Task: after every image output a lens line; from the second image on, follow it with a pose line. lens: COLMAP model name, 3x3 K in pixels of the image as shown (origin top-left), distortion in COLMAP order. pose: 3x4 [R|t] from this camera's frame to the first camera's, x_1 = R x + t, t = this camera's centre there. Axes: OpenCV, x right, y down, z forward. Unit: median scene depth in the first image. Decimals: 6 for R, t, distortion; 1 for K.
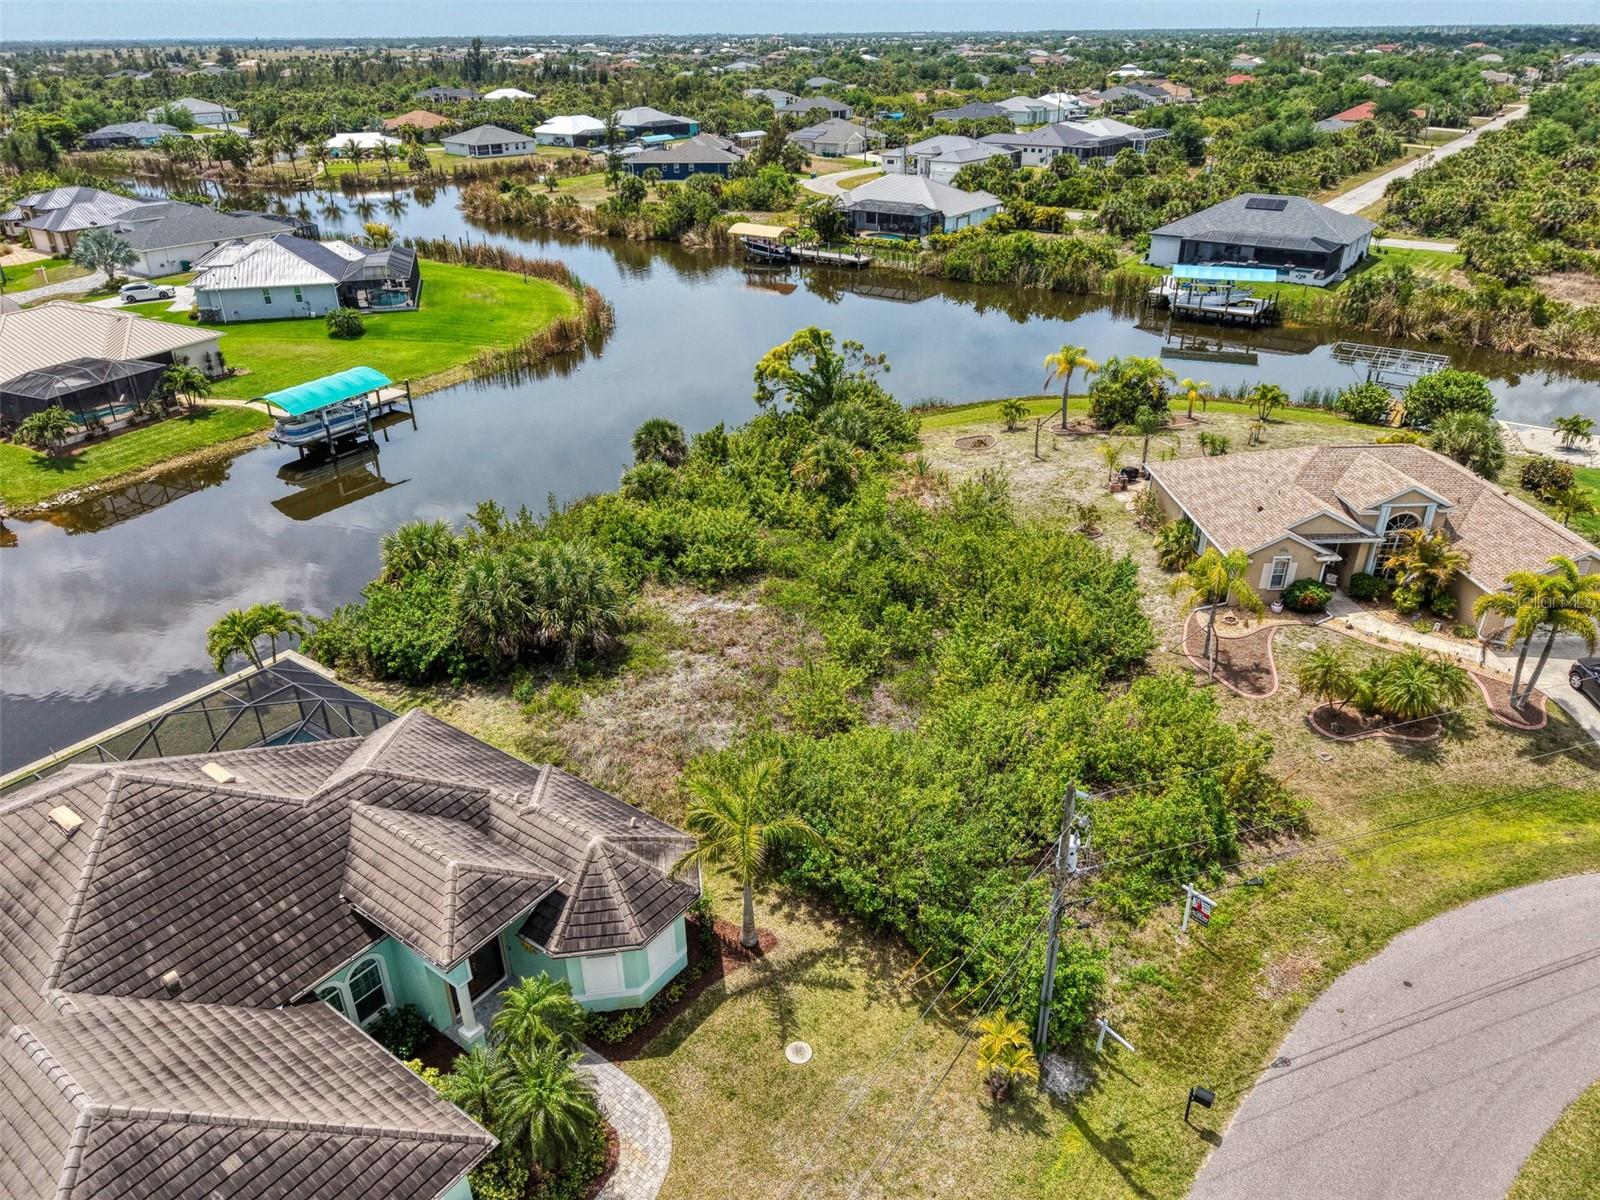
lens RADIAL K [[1067.3, 0, 807.3], [0, 1067.3, 606.3], [0, 0, 1]] dist [0.019215, -0.019703]
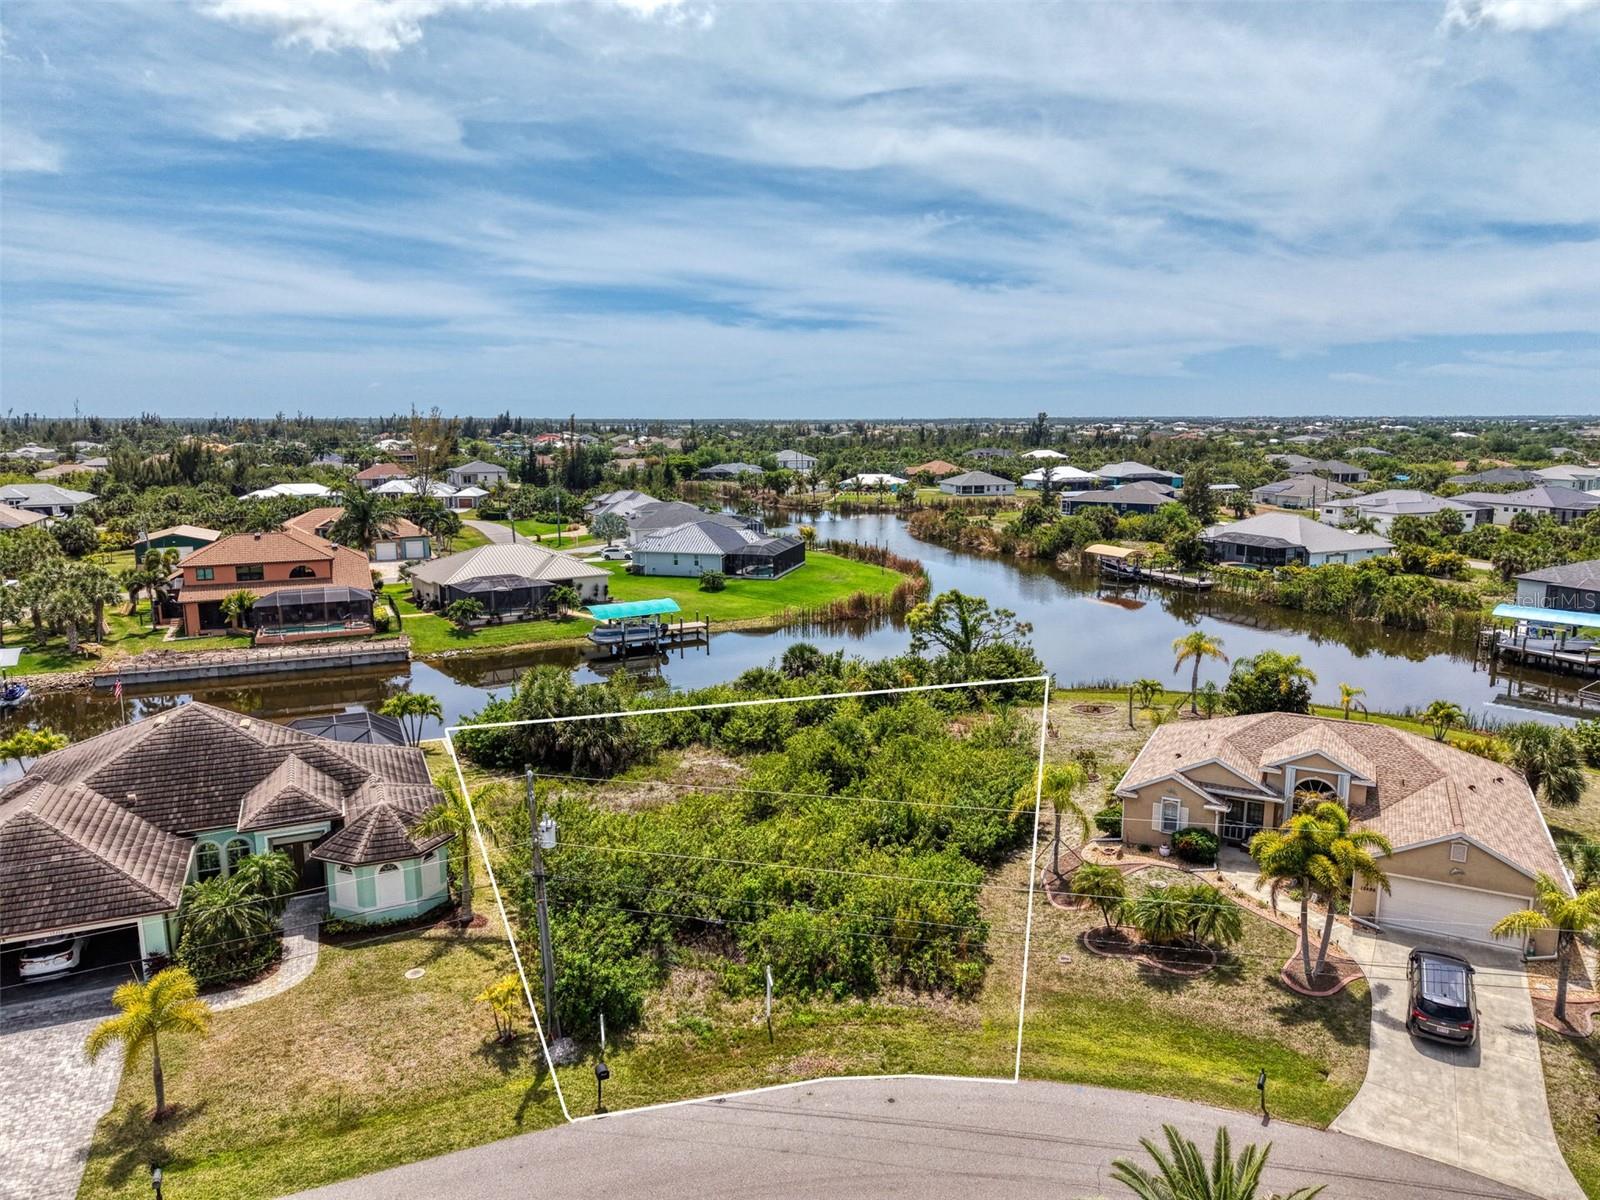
lens RADIAL K [[1067.3, 0, 807.3], [0, 1067.3, 606.3], [0, 0, 1]] dist [0.019215, -0.019703]
pose [[0.865892, 0.093421, -0.491430, 0.362112], [-0.241380, 0.938497, -0.246900, 0.066629], [0.438140, 0.332410, 0.835187, -0.026332]]
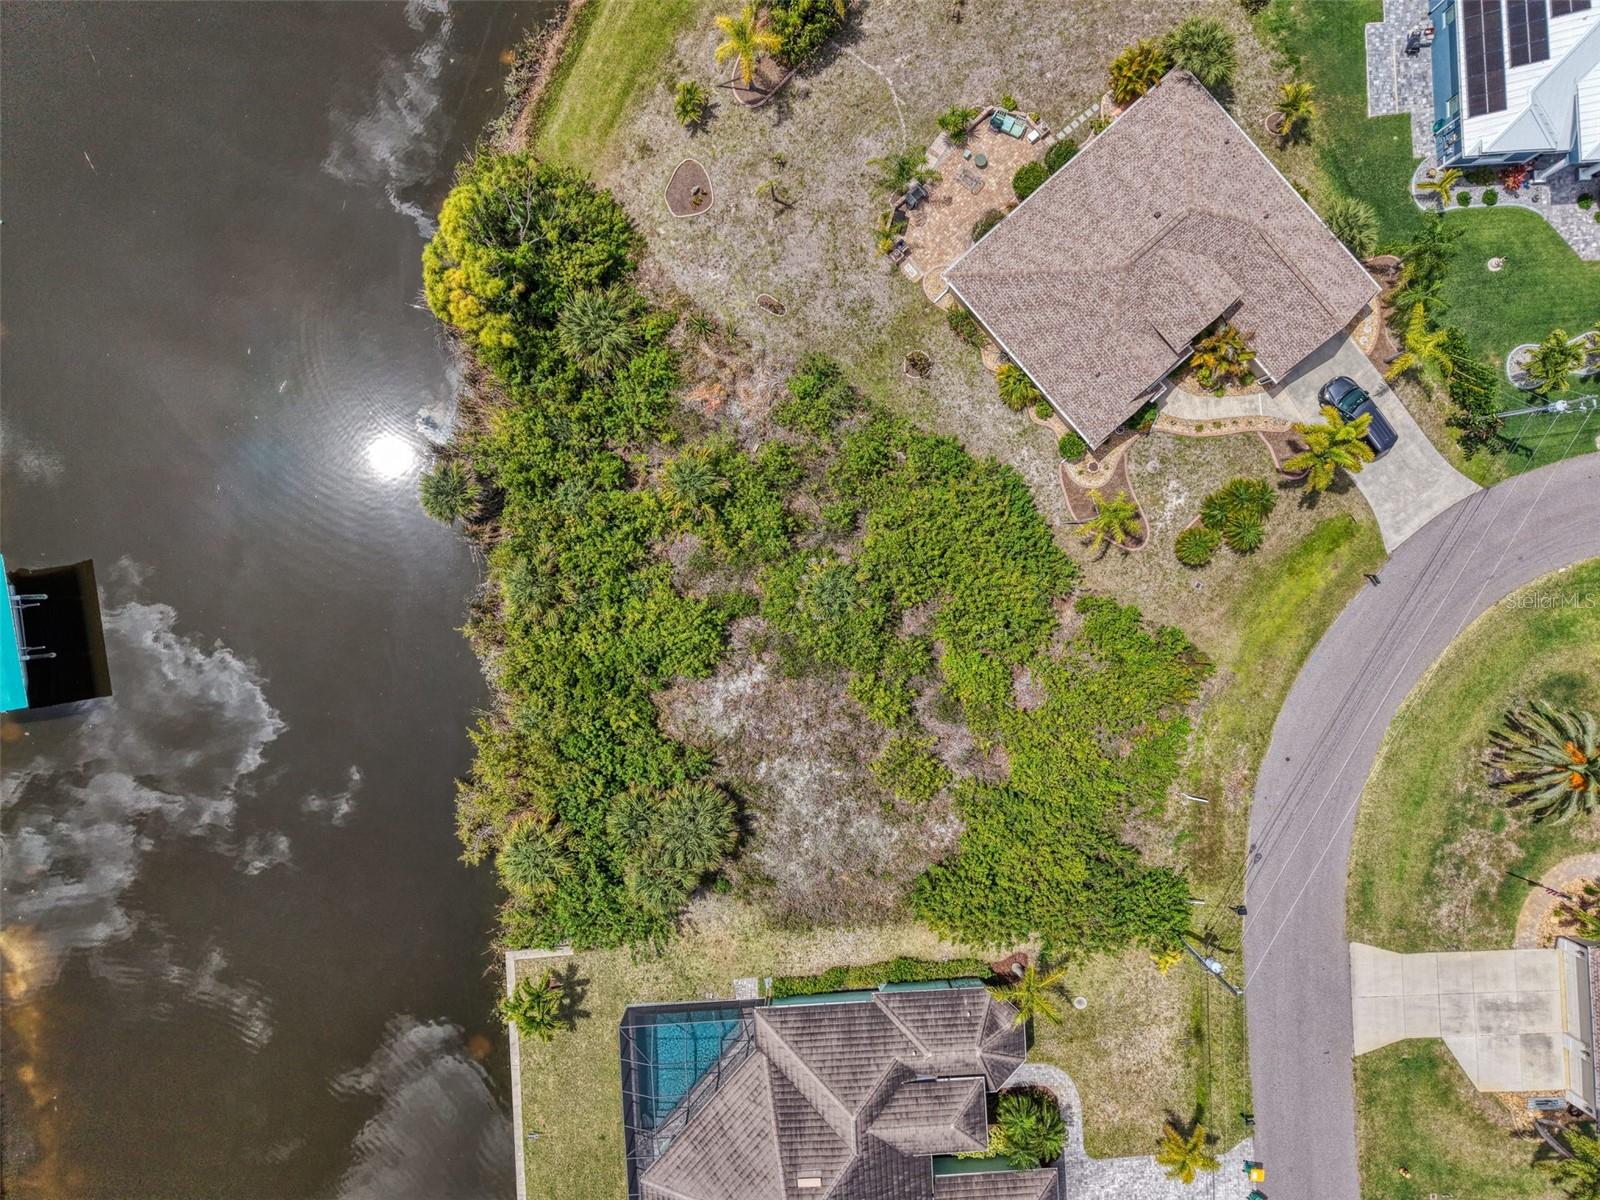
lens RADIAL K [[1067.3, 0, 807.3], [0, 1067.3, 606.3], [0, 0, 1]] dist [0.019215, -0.019703]
pose [[0.777728, -0.628386, 0.016470, 0.010149], [0.286473, 0.377636, 0.880525, -0.643090], [-0.559529, -0.680090, 0.473713, 0.285819]]
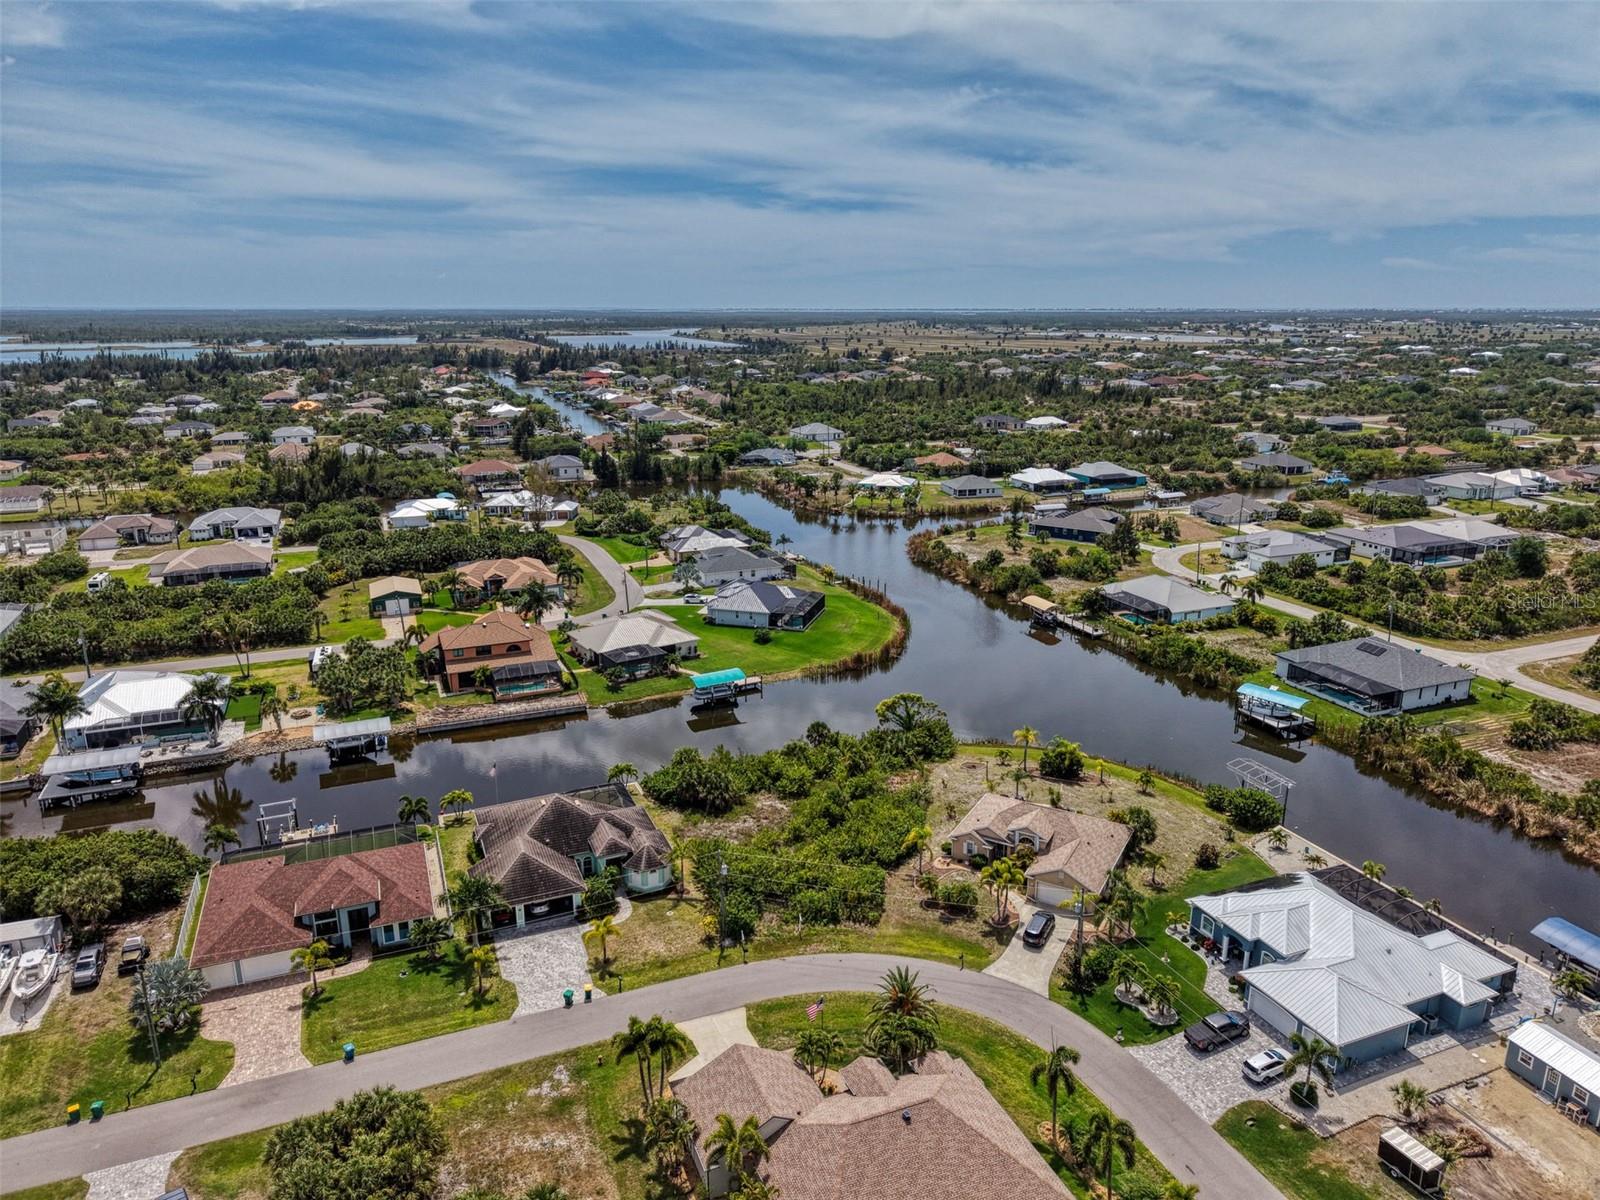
lens RADIAL K [[1067.3, 0, 807.3], [0, 1067.3, 606.3], [0, 0, 1]] dist [0.019215, -0.019703]
pose [[0.851387, 0.149830, -0.502684, 0.721599], [-0.253451, 0.956546, -0.144159, -0.064214], [0.459241, 0.250141, 0.852366, -0.756884]]
